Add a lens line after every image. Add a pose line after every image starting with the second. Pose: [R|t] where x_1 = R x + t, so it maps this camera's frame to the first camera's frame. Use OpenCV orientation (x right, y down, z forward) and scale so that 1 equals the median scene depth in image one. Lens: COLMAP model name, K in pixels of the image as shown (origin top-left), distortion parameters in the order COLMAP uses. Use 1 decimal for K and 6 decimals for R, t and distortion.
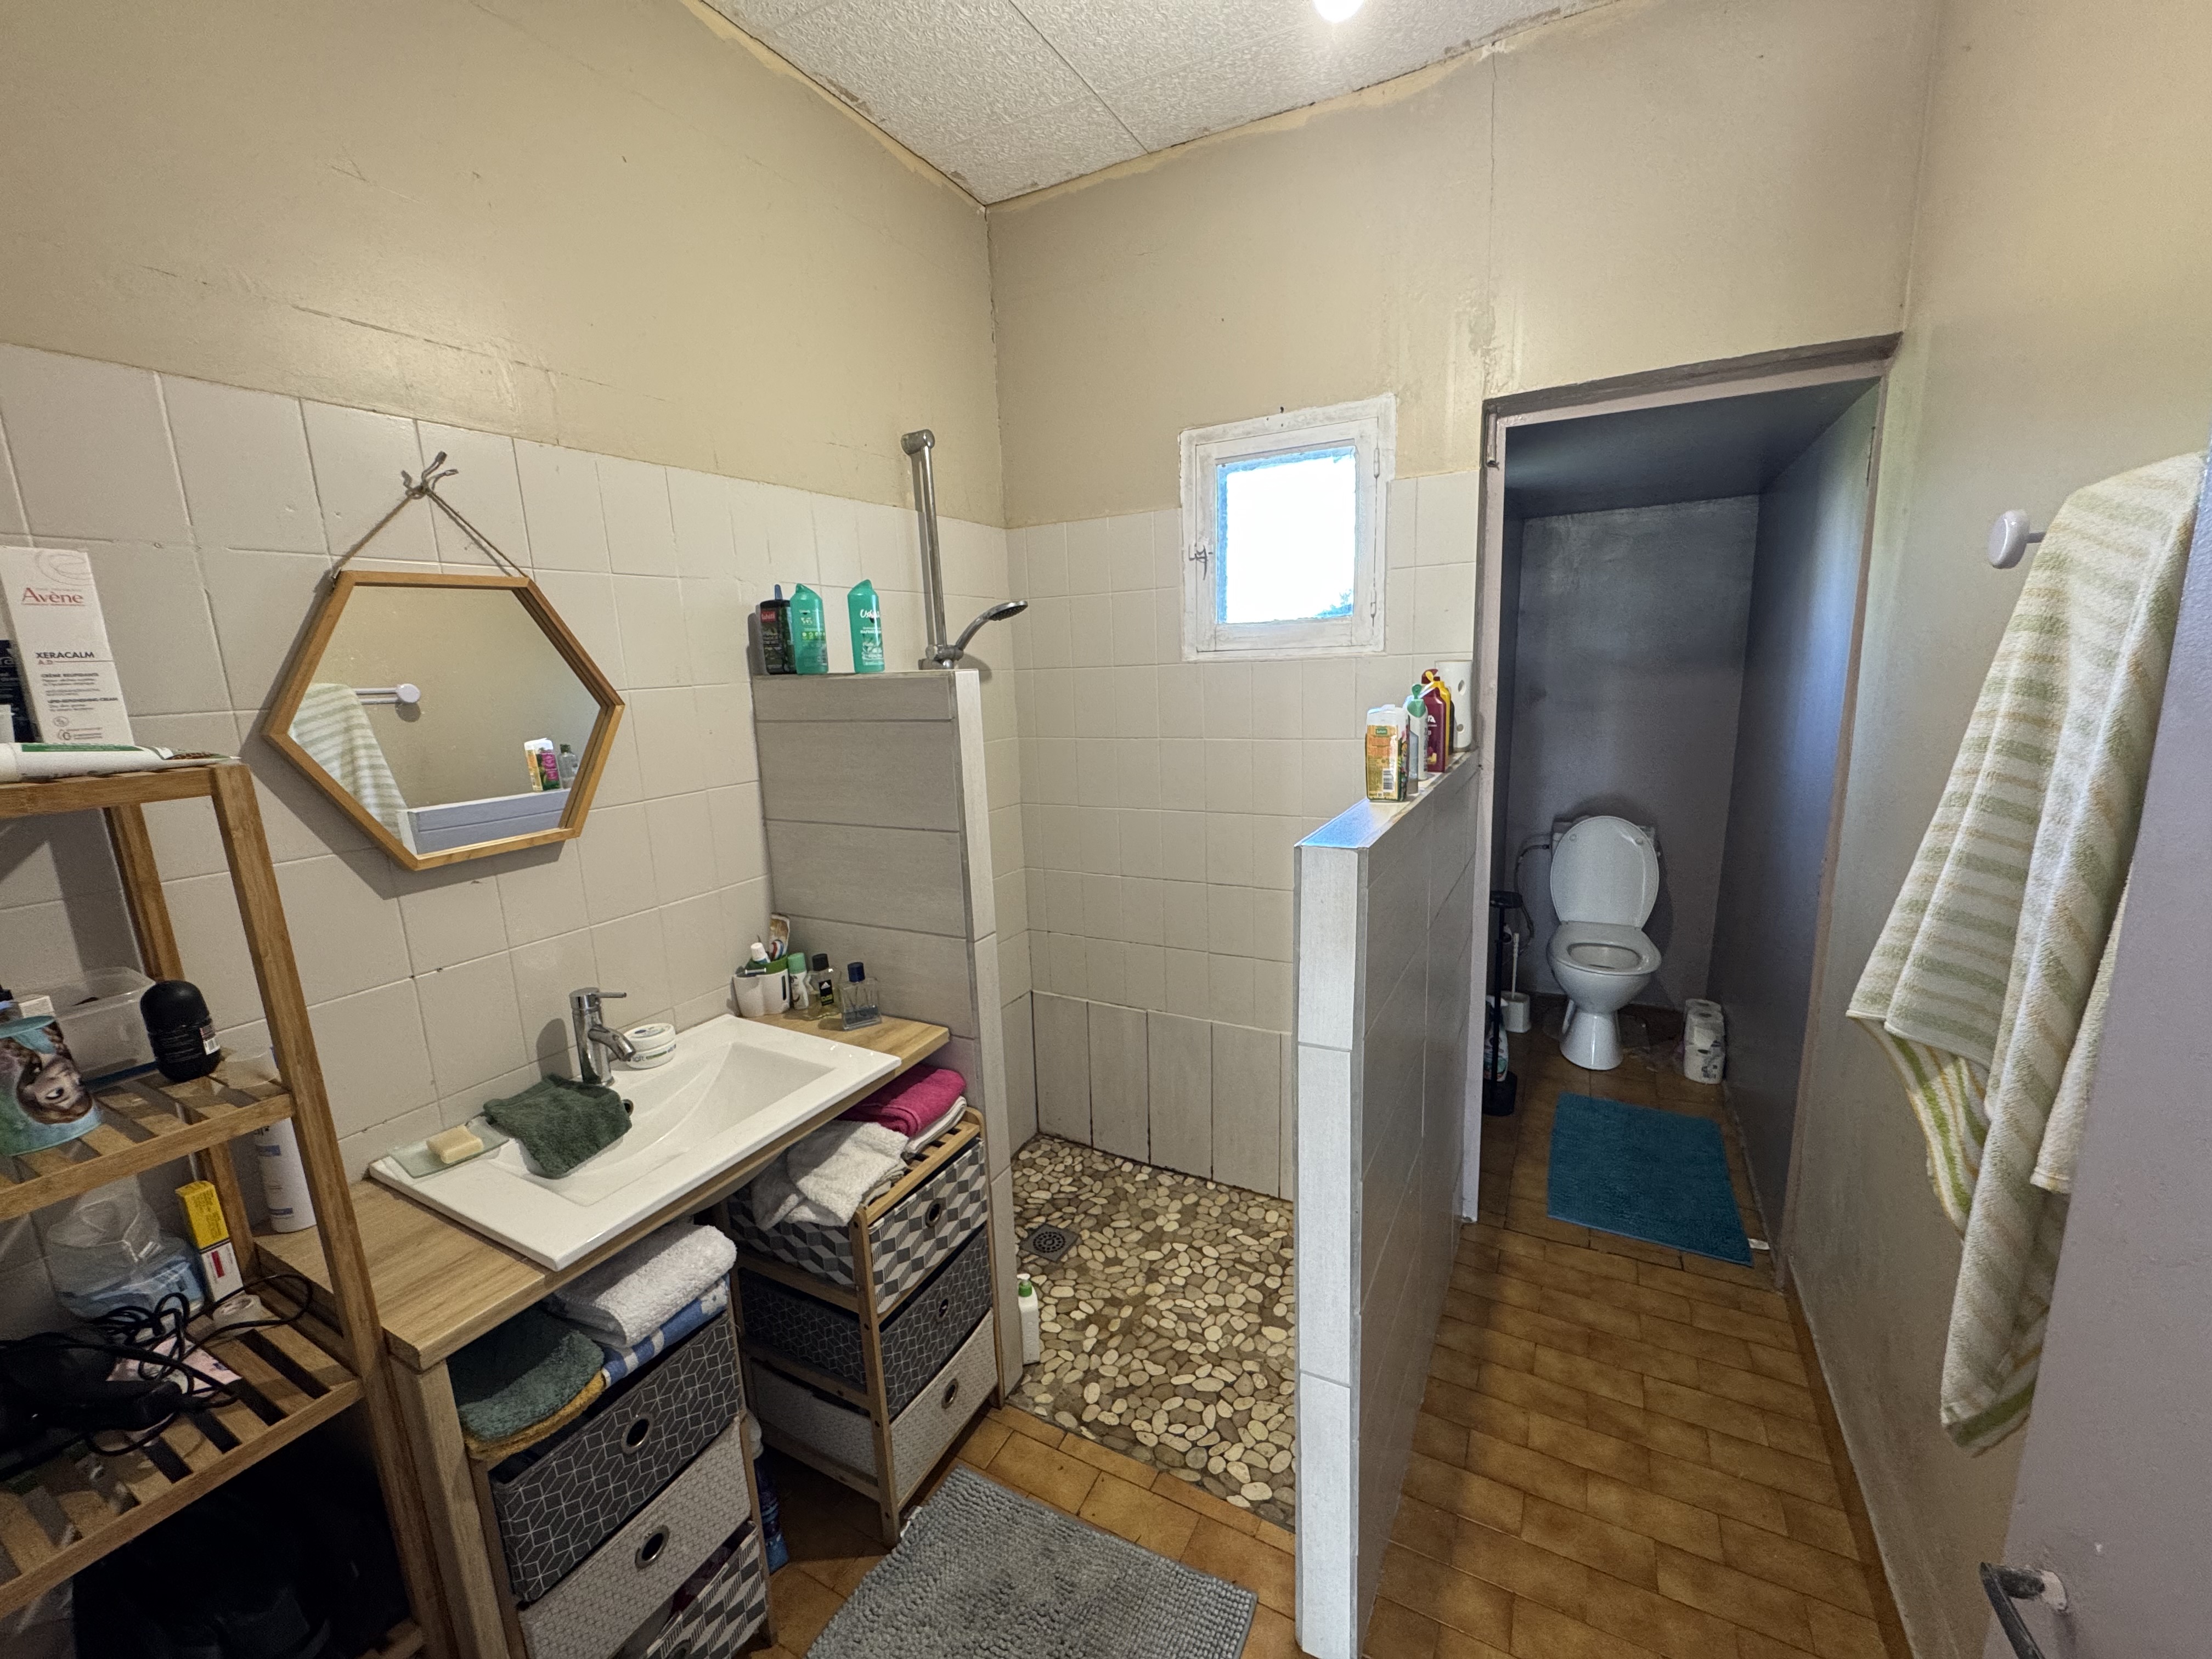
lens RADIAL K [[885.4, 0, 1100.2], [0, 885.4, 832.3], [0, 0, 1]] dist [-0.001640, -0.000790]
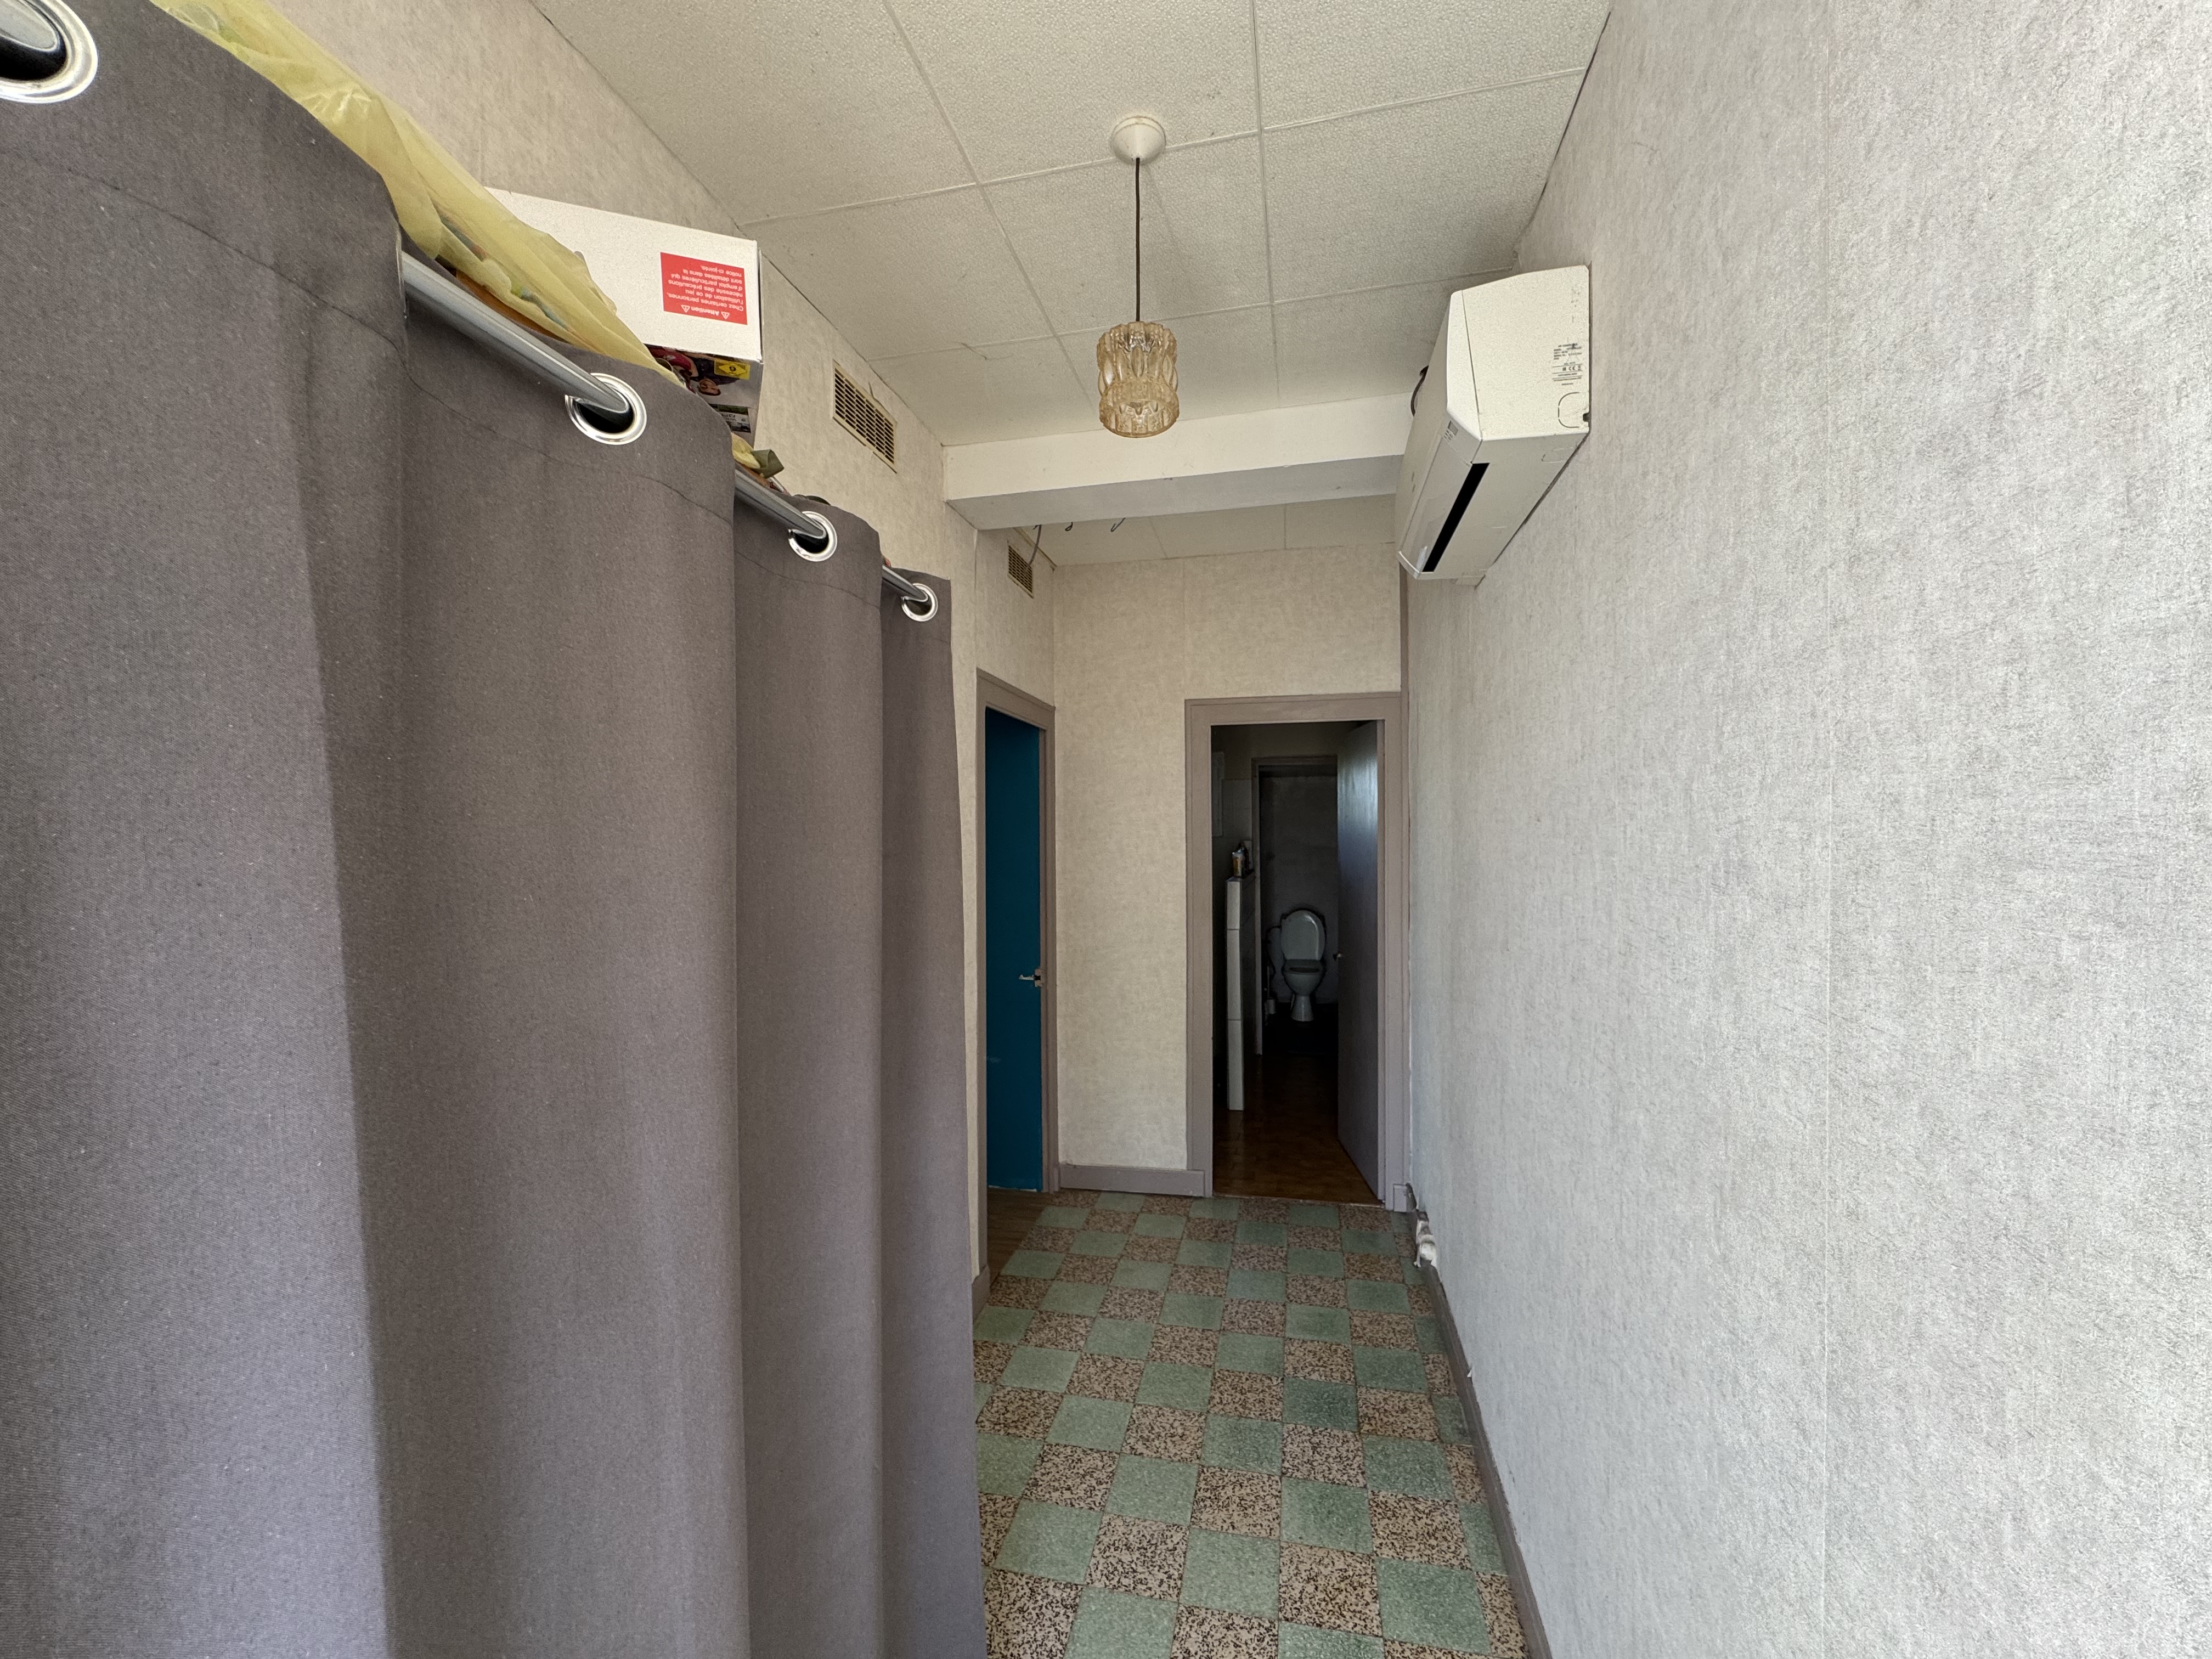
lens RADIAL K [[885.4, 0, 1107.9], [0, 885.4, 832.4], [0, 0, 1]] dist [-0.001640, -0.000790]
pose [[0.961310, 0.032153, 0.273586, -0.495030], [0.021945, 0.981070, -0.192407, 0.192987], [-0.274594, 0.190967, 0.942406, -0.966285]]
